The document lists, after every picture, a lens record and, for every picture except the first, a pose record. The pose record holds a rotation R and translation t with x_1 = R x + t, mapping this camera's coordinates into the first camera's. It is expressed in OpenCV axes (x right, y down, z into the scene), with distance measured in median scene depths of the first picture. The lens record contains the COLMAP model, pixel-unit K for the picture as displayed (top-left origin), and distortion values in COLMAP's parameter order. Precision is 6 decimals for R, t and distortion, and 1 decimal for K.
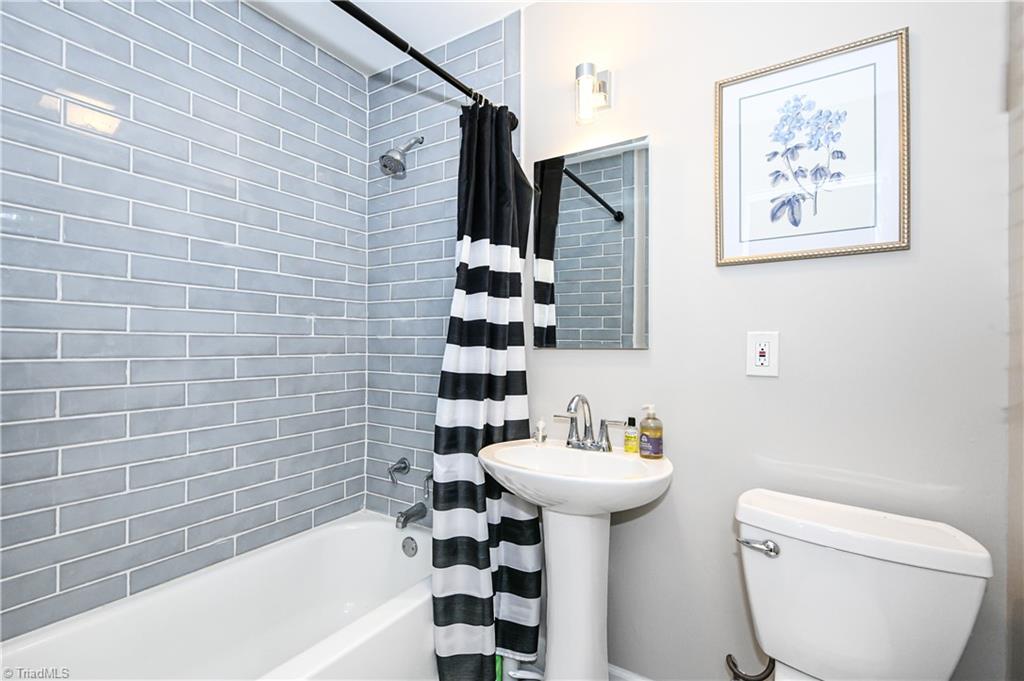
lens RADIAL K [[468.8, 0, 510.7], [0, 468.8, 345.4], [0, 0, 1]] dist [0.002634, -0.001189]
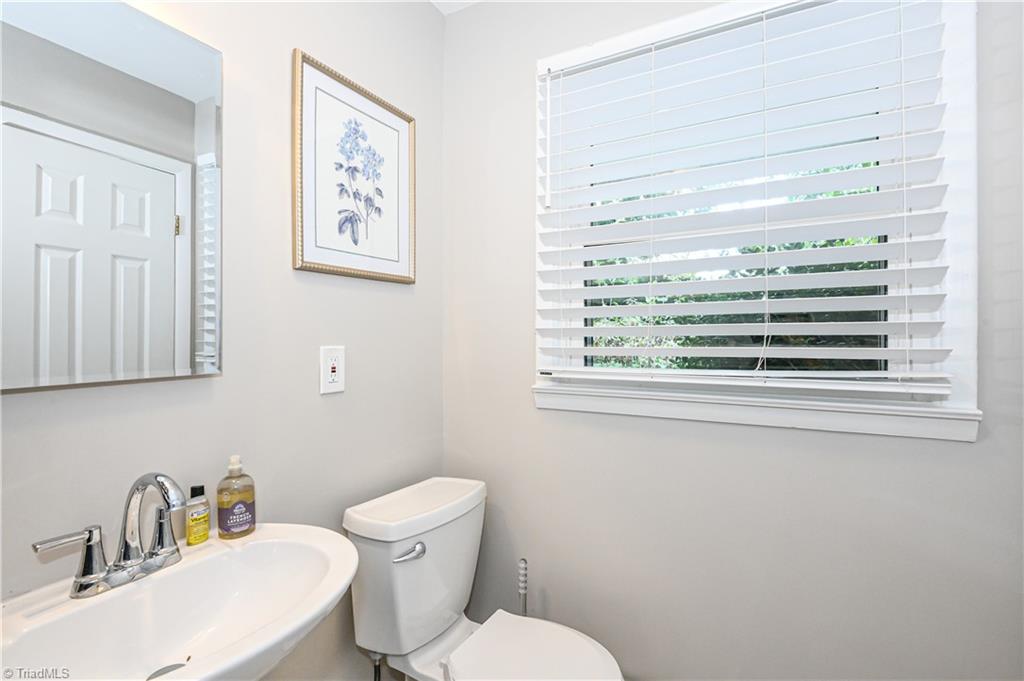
lens RADIAL K [[468.8, 0, 511.5], [0, 468.8, 331.6], [0, 0, 1]] dist [0.002634, -0.001189]
pose [[-0.064468, 0.004173, 0.997911, -0.445765], [-0.002062, 0.999989, -0.004314, -0.057163], [-0.997918, -0.002335, -0.064458, 0.712099]]
